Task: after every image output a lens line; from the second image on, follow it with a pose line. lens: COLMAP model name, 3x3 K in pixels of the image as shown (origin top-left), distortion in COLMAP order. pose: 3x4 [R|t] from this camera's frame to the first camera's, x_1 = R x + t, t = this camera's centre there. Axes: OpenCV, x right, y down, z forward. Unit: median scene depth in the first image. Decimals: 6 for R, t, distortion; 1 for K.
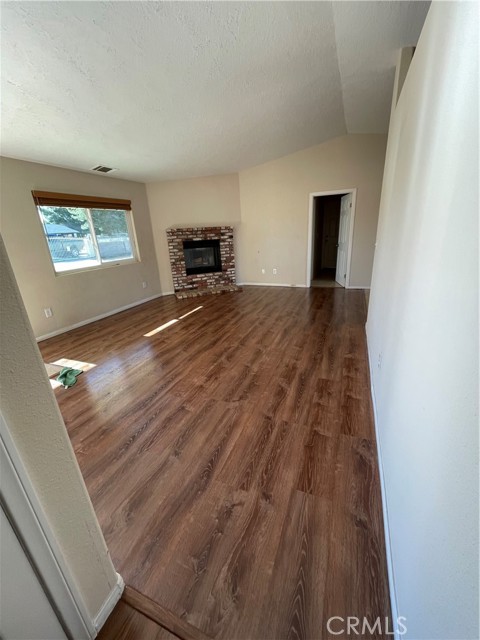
lens RADIAL K [[258.6, 0, 241.7], [0, 258.6, 321.5], [0, 0, 1]] dist [0.002033, 0.000013]
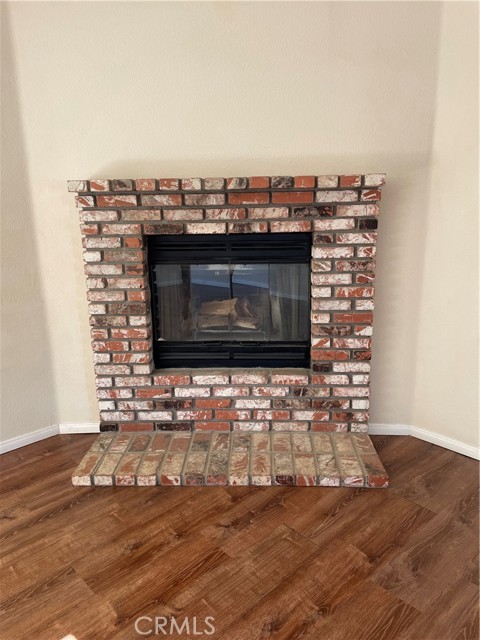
lens RADIAL K [[480.1, 0, 237.5], [0, 480.1, 318.3], [0, 0, 1]] dist [0.044032, -0.010266]
pose [[0.909087, 0.134218, -0.394395, 0.028496], [-0.163636, 0.985637, -0.041758, -0.221452], [0.383125, 0.102499, 0.917992, 0.615935]]
